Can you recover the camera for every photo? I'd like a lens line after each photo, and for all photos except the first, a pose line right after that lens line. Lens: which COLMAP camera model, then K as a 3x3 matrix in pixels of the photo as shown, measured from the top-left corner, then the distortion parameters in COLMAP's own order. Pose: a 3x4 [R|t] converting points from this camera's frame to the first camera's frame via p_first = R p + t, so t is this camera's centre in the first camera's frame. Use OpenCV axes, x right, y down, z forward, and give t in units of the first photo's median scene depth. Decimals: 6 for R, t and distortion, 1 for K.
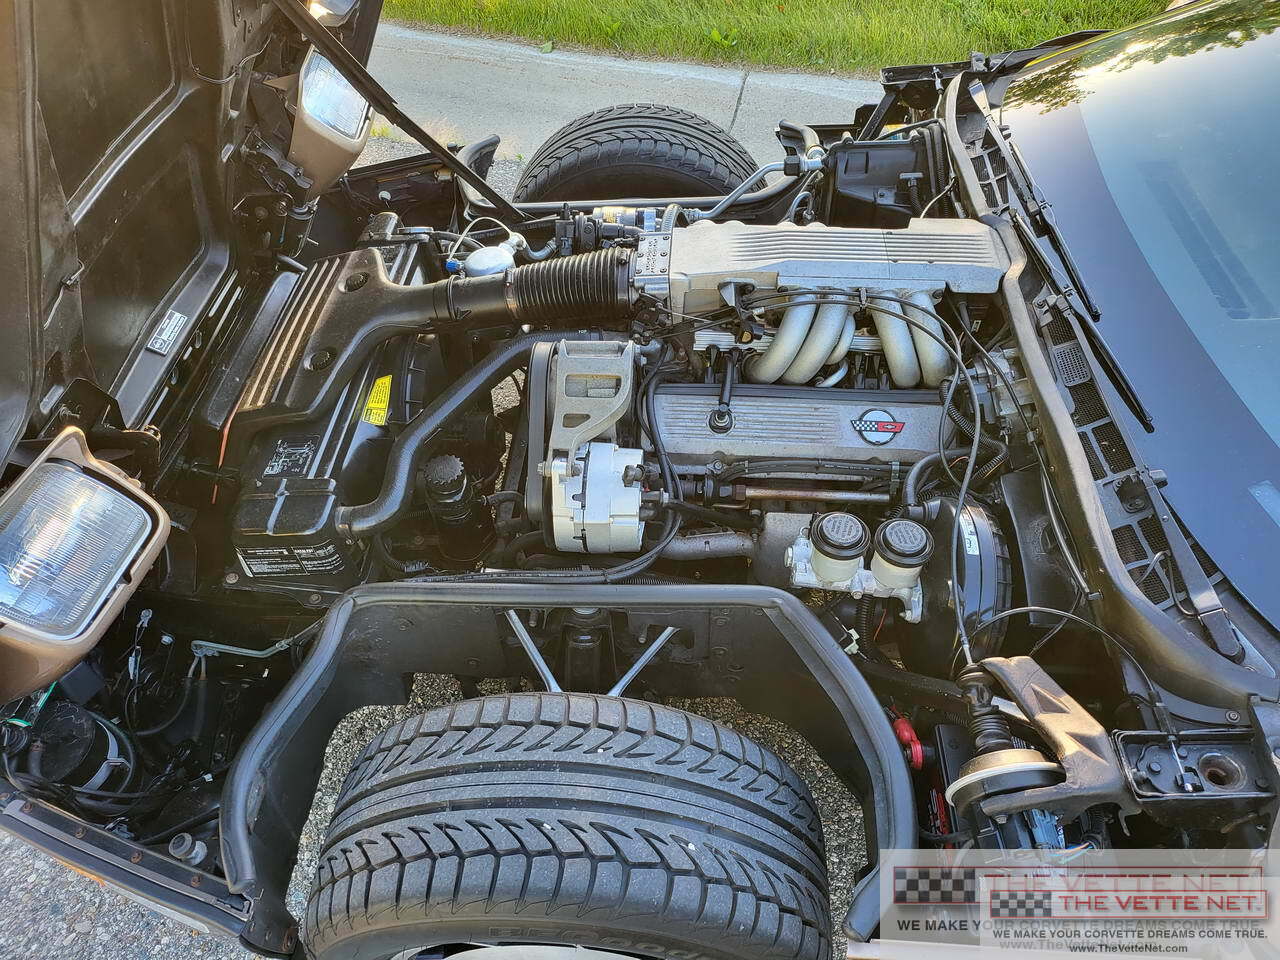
lens RADIAL K [[911.7, 0, 640.4], [0, 911.7, 497.0], [0, 0, 1]] dist [0.054853, -0.055924]
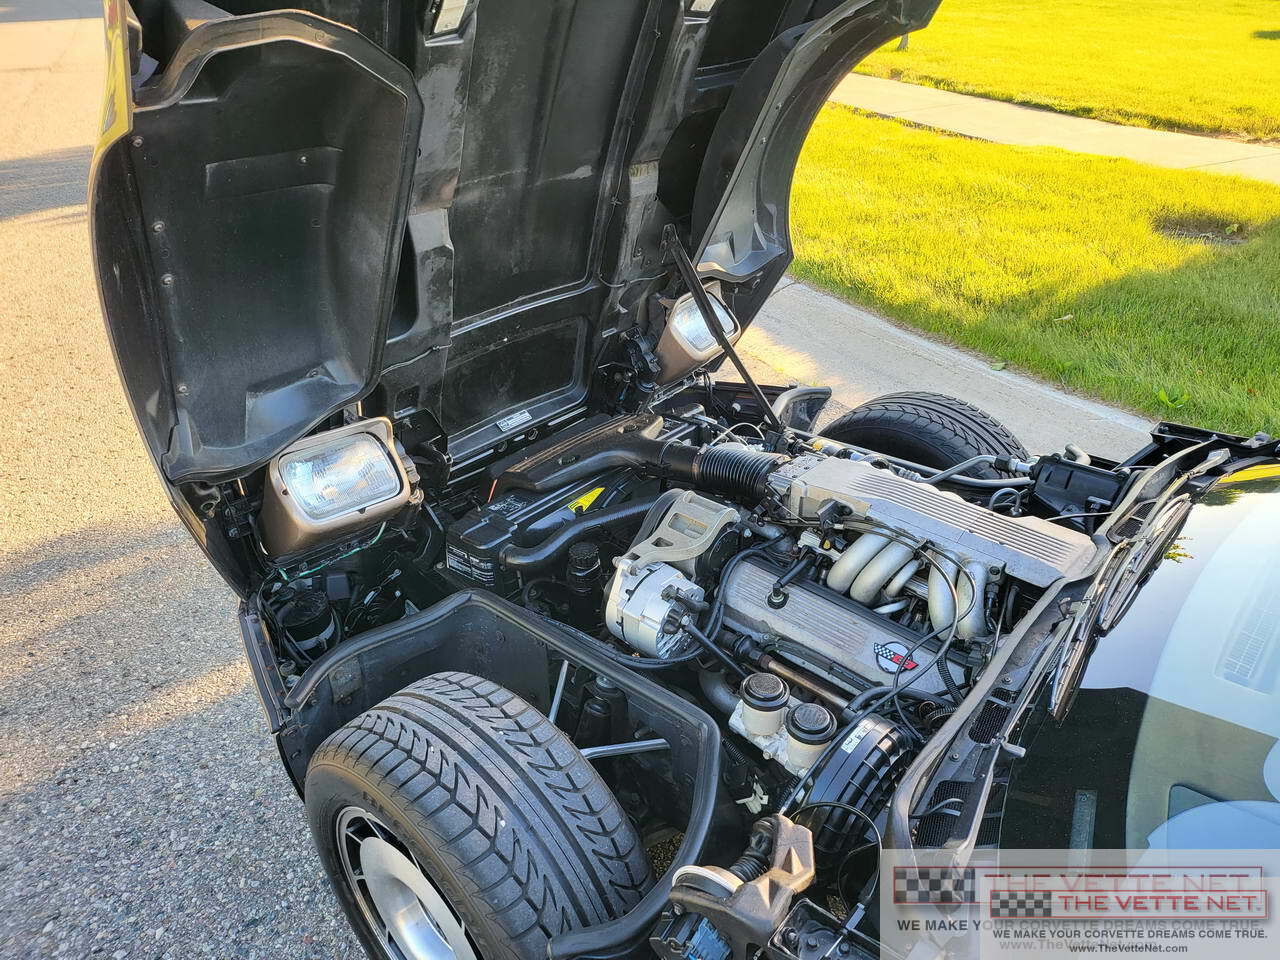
lens RADIAL K [[911.7, 0, 640.4], [0, 911.7, 497.0], [0, 0, 1]] dist [0.054853, -0.055924]
pose [[0.776274, 0.327138, -0.538869, 0.553737], [-0.473672, 0.866745, -0.156167, 0.072109], [0.415974, 0.376476, 0.827787, -0.109958]]
